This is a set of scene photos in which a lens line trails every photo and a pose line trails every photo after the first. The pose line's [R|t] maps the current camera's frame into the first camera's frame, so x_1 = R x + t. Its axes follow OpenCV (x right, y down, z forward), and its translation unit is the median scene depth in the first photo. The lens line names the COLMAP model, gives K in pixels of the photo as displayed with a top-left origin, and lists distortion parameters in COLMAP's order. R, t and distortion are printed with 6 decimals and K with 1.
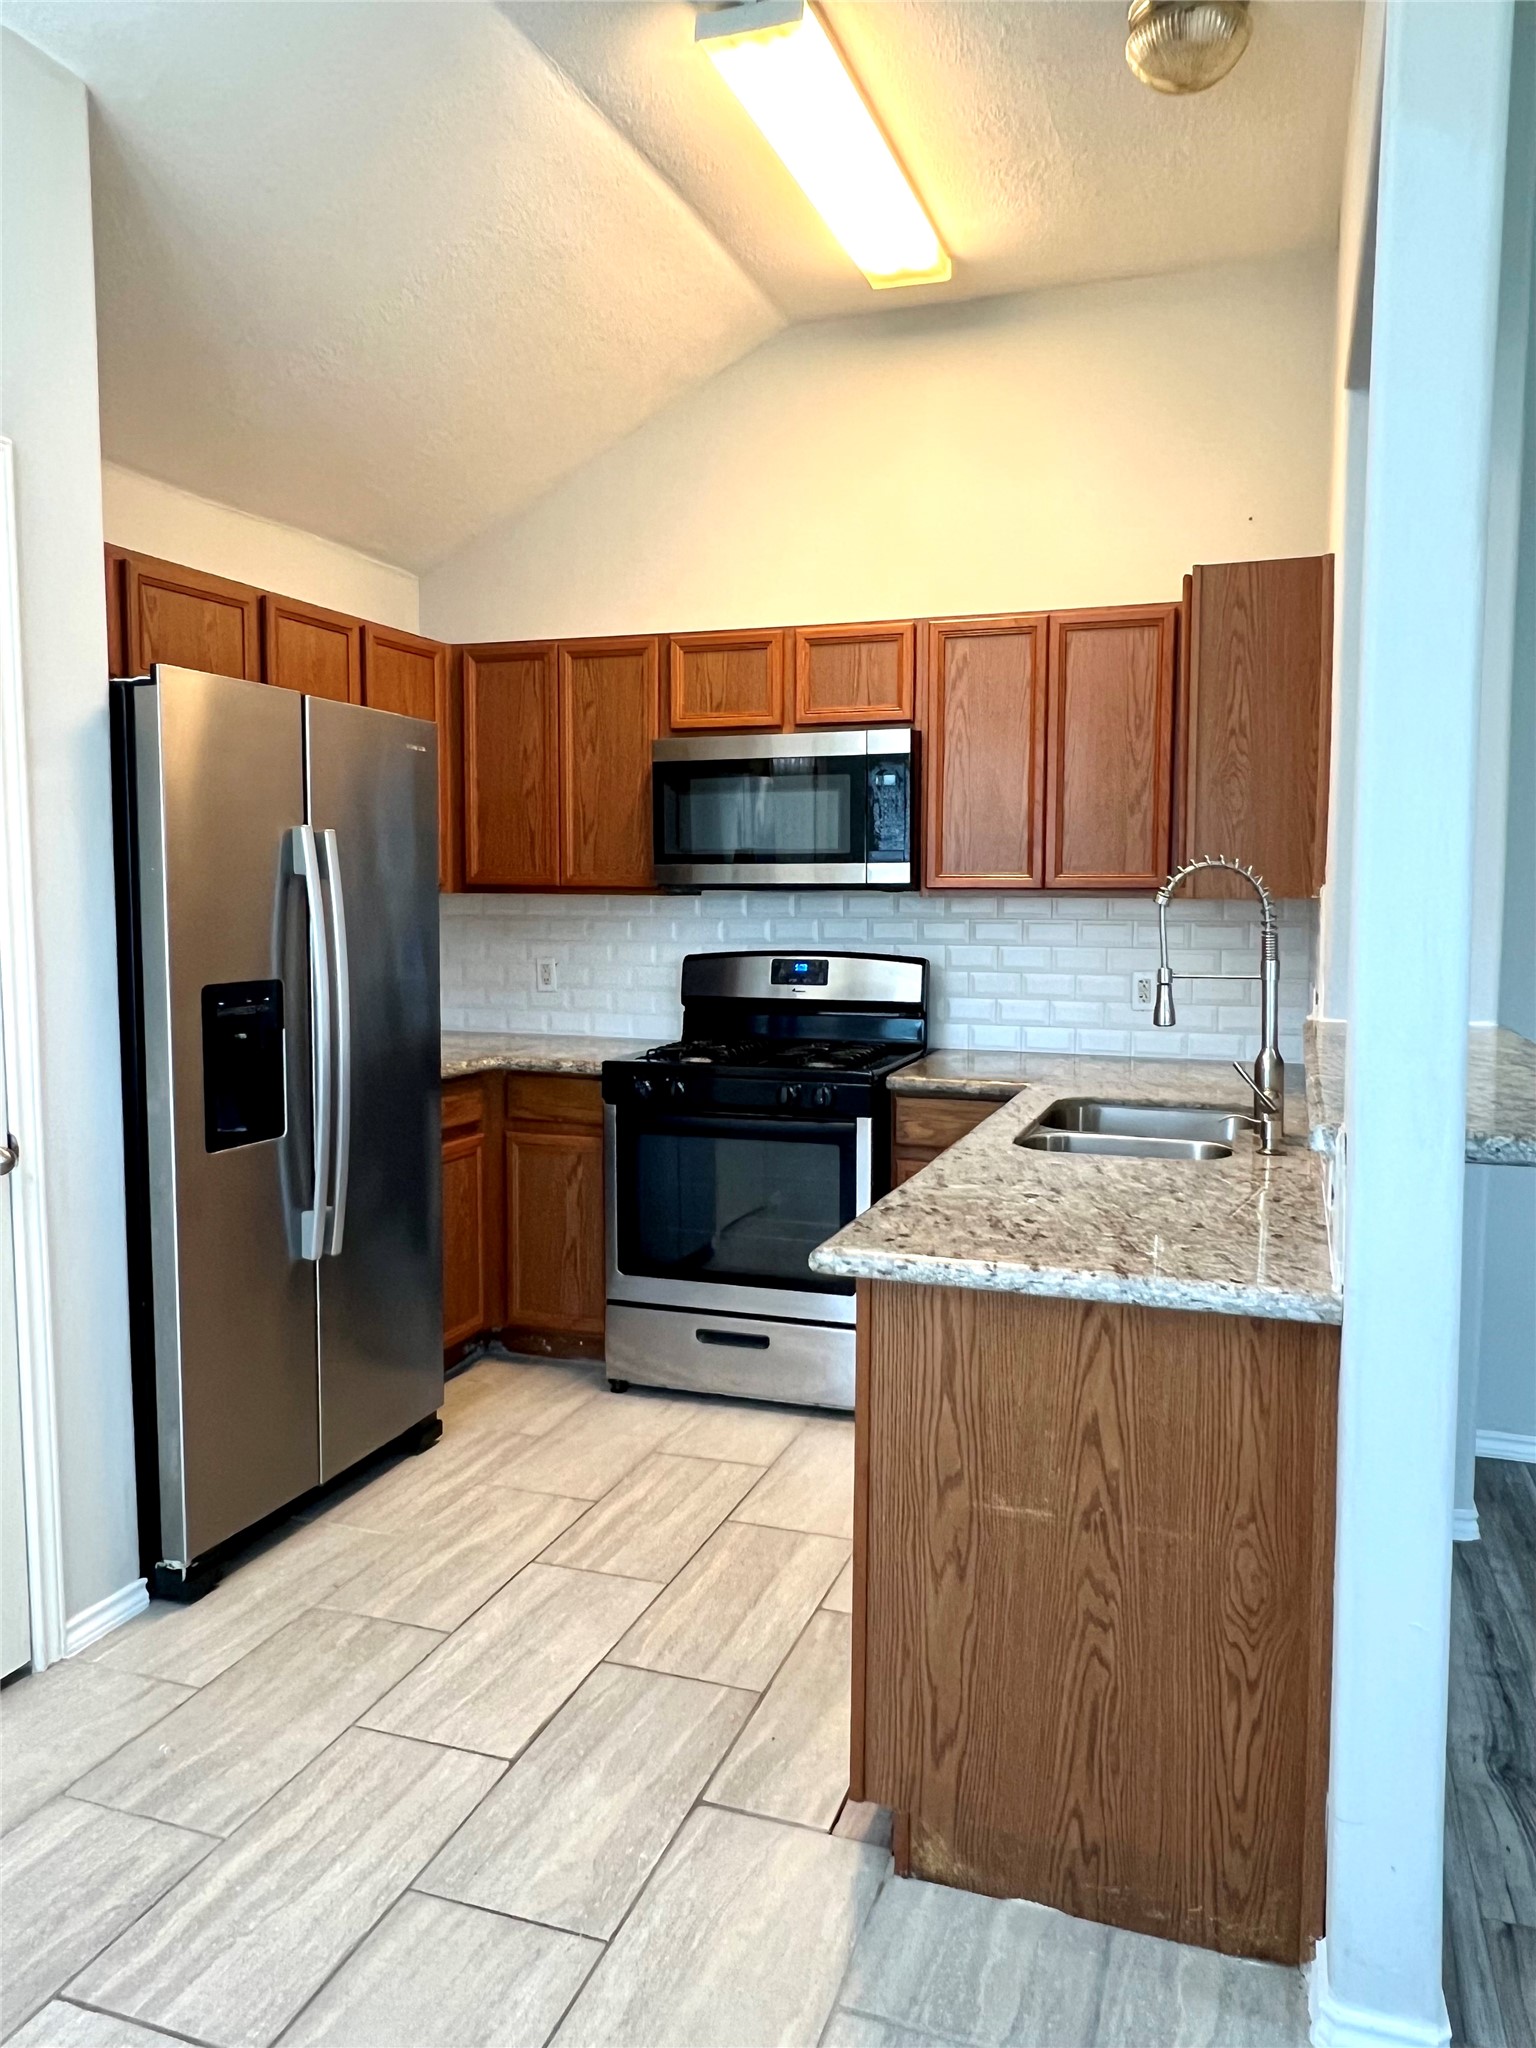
lens RADIAL K [[1440.2, 0, 764.8], [0, 1440.2, 1010.8], [0, 0, 1]] dist [0.006448, 0.001504]
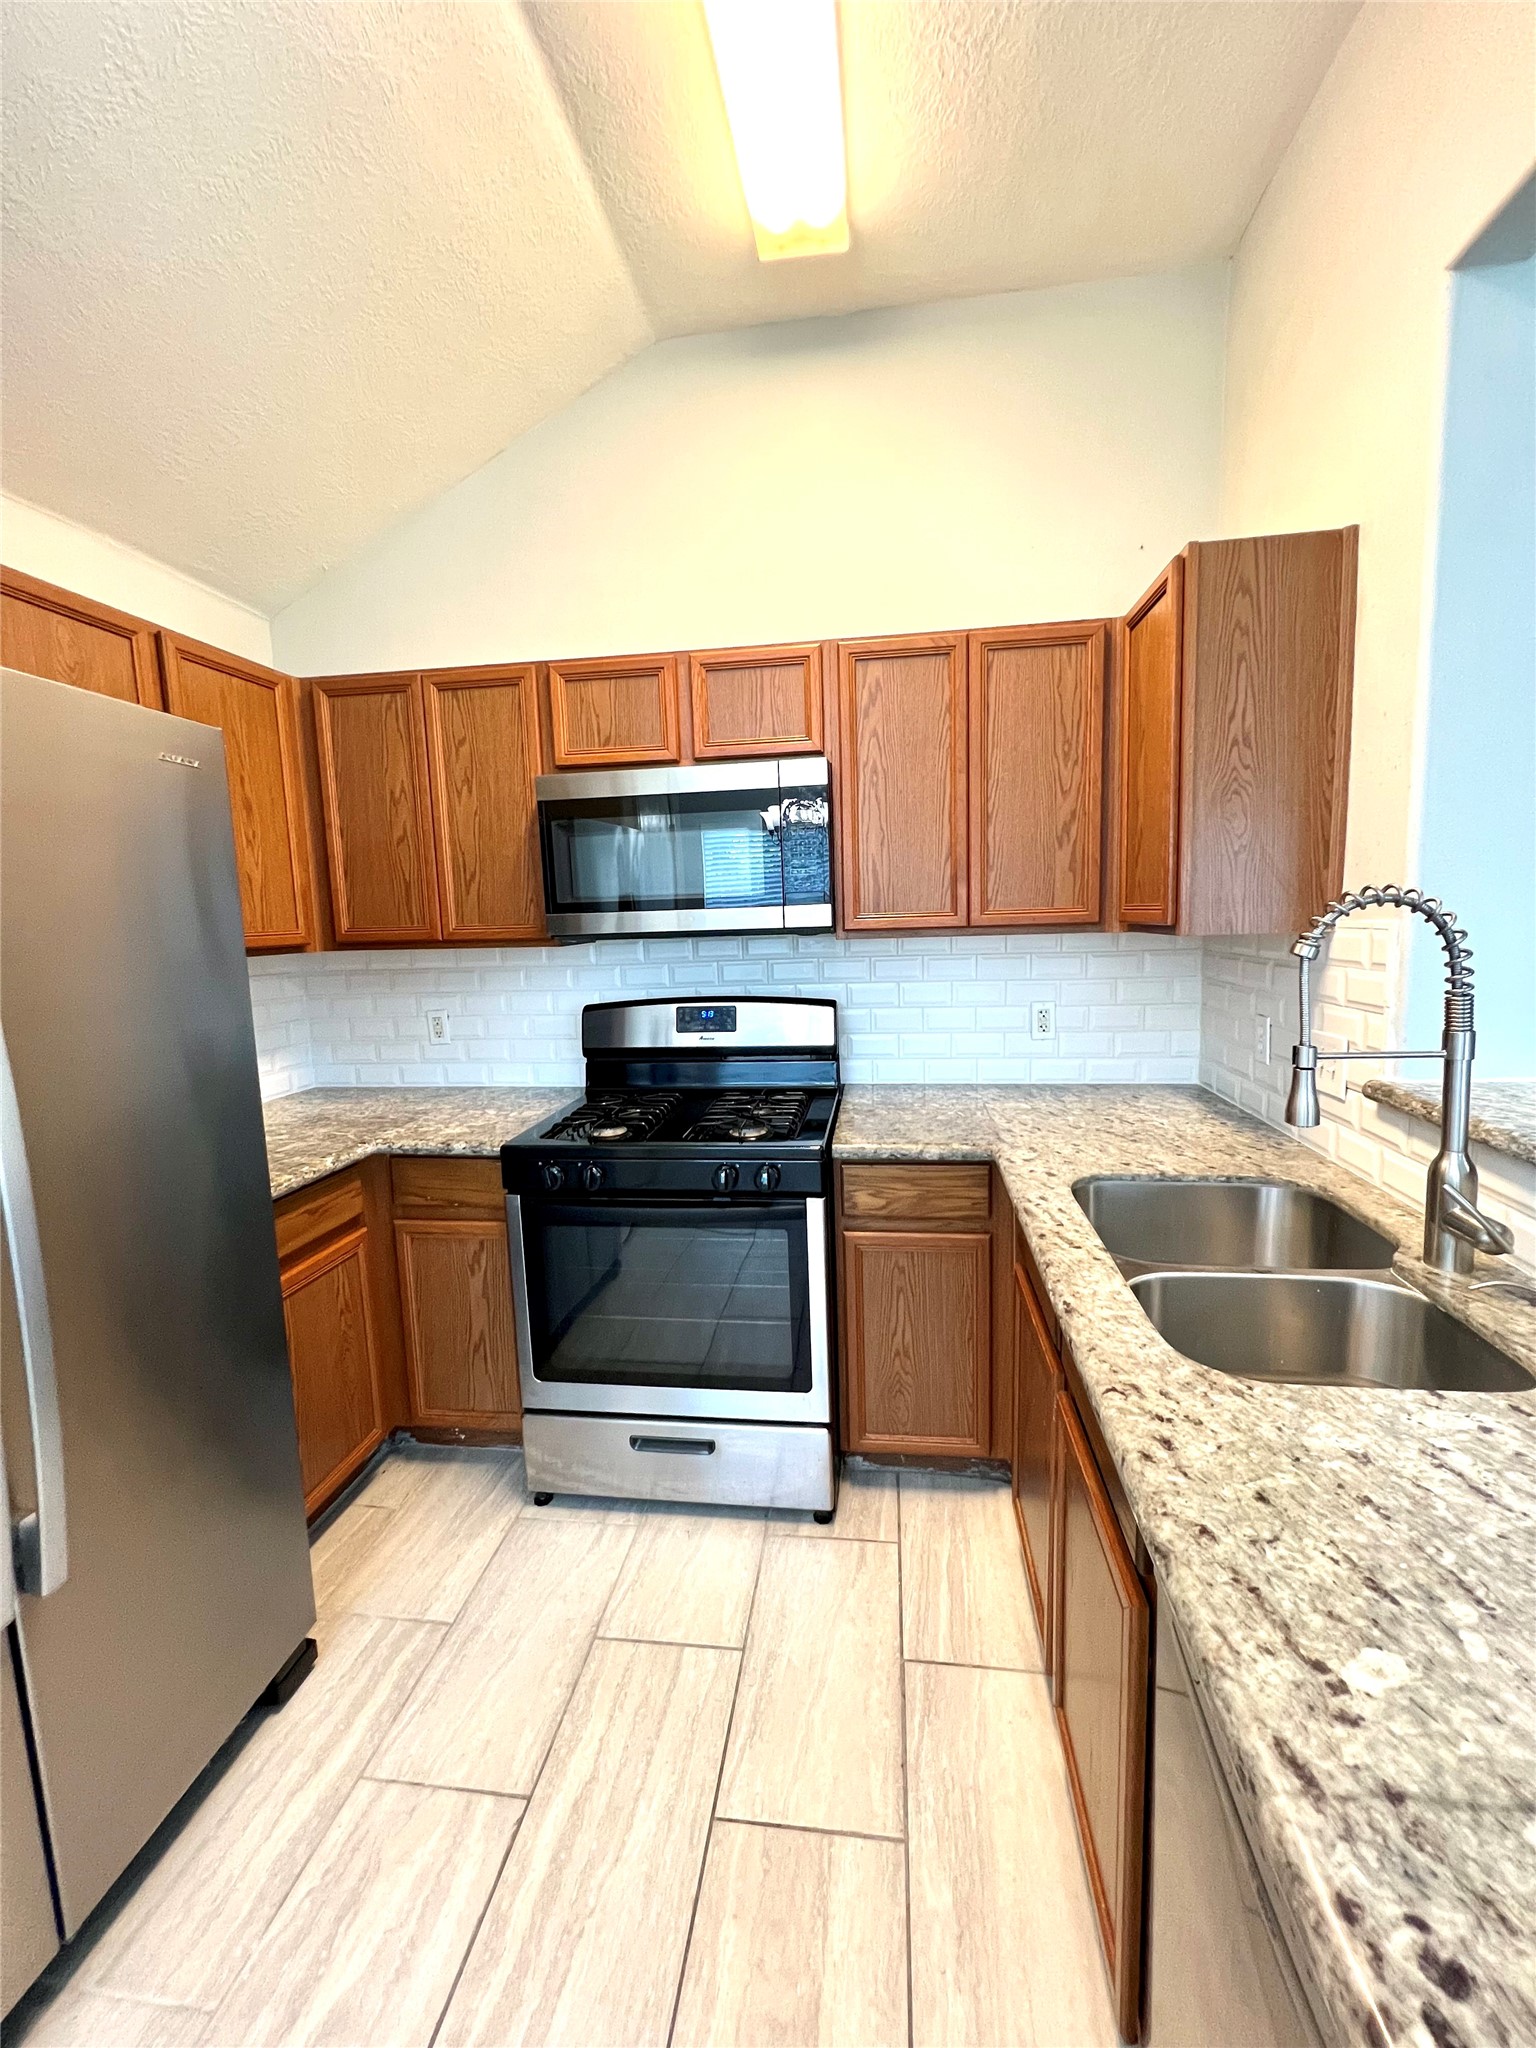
lens RADIAL K [[822.2, 0, 776.3], [0, 822.2, 1016.9], [0, 0, 1]] dist [-0.005865, 0.001357]
pose [[0.978215, -0.058956, 0.199049, -0.042392], [0.050973, 0.997686, 0.044998, -0.053707], [-0.201241, -0.033872, 0.978956, 0.466268]]
